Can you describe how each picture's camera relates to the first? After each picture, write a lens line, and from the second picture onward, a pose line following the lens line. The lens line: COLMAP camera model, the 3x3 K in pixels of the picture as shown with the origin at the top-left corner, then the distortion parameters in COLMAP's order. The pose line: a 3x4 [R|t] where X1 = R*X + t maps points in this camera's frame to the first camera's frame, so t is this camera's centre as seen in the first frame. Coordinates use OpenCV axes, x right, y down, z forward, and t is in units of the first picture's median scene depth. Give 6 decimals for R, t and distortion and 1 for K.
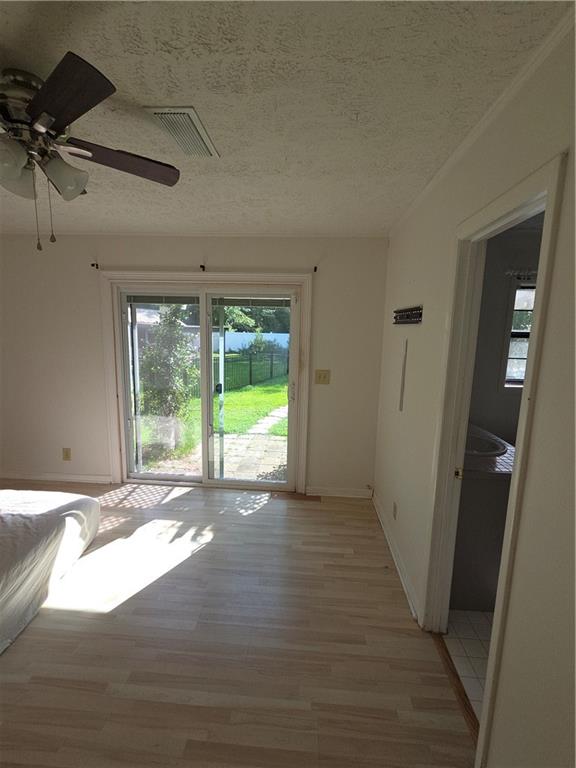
lens RADIAL K [[352.3, 0, 287.8], [0, 352.3, 386.1], [0, 0, 1]] dist [-0.000651, 0.000713]
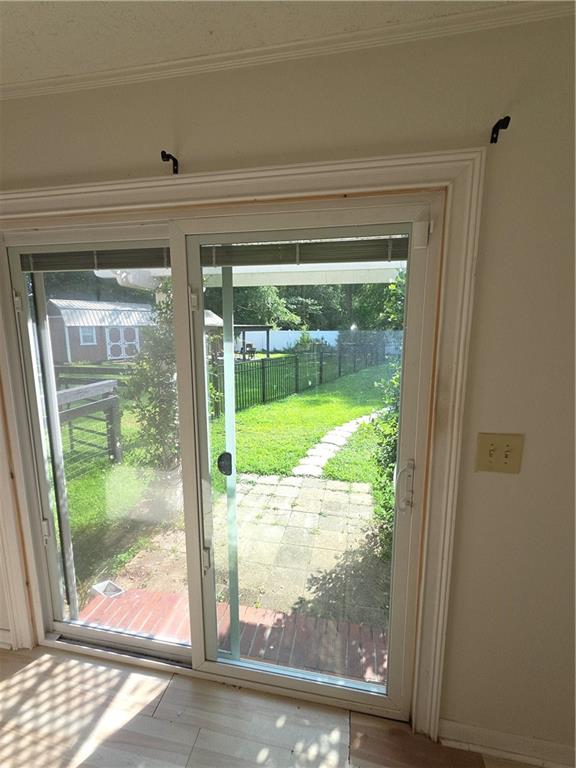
lens RADIAL K [[352.3, 0, 286.5], [0, 352.3, 382.0], [0, 0, 1]] dist [-0.000651, 0.000713]
pose [[0.991092, -0.003018, -0.133145, -0.043111], [0.002374, 0.999985, -0.004995, -0.061144], [0.133158, 0.004635, 0.991084, 0.396801]]
